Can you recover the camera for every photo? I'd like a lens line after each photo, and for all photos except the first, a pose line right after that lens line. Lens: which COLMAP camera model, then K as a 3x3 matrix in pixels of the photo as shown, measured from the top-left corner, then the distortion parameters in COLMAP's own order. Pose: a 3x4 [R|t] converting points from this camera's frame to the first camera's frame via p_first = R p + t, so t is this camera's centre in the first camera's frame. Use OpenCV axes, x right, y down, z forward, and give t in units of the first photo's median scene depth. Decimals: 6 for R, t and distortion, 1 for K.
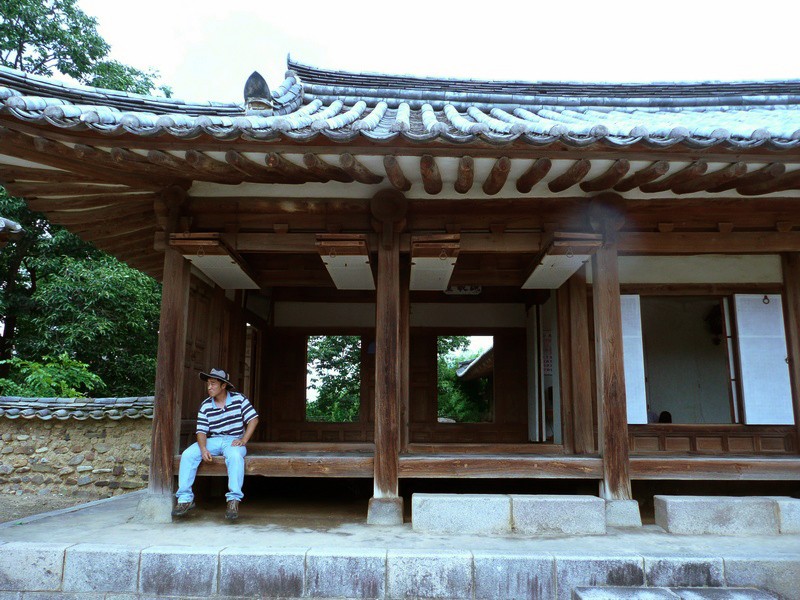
lens RADIAL K [[666.1, 0, 400.0], [0, 666.1, 300.0], [0, 0, 1]] dist [-0.035409, 0.012382]
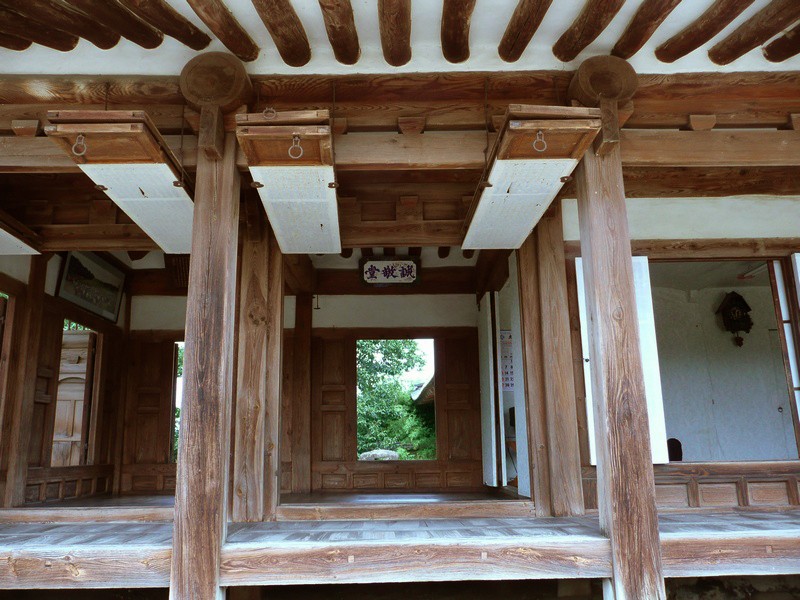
lens RADIAL K [[666.1, 0, 400.0], [0, 666.1, 300.0], [0, 0, 1]] dist [-0.035409, 0.012382]
pose [[0.998443, -0.011174, 0.054644, 0.094040], [0.013246, 0.999201, -0.037720, 0.056272], [-0.054179, 0.038385, 0.997793, 0.398139]]
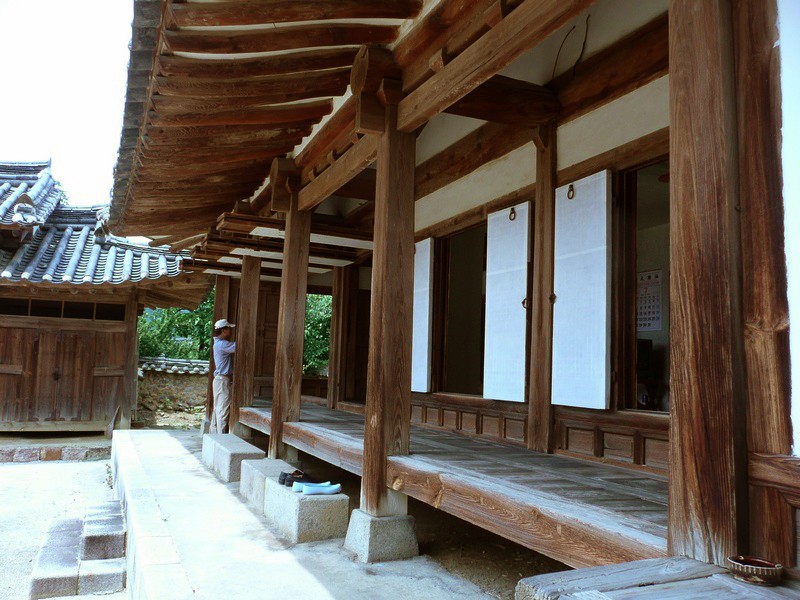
lens RADIAL K [[666.1, 0, 400.0], [0, 666.1, 300.0], [0, 0, 1]] dist [-0.035409, 0.012382]
pose [[0.445504, -0.088663, -0.890879, 1.126032], [0.133746, 0.990509, -0.031696, 0.093914], [0.885233, -0.105031, 0.453134, 0.601630]]
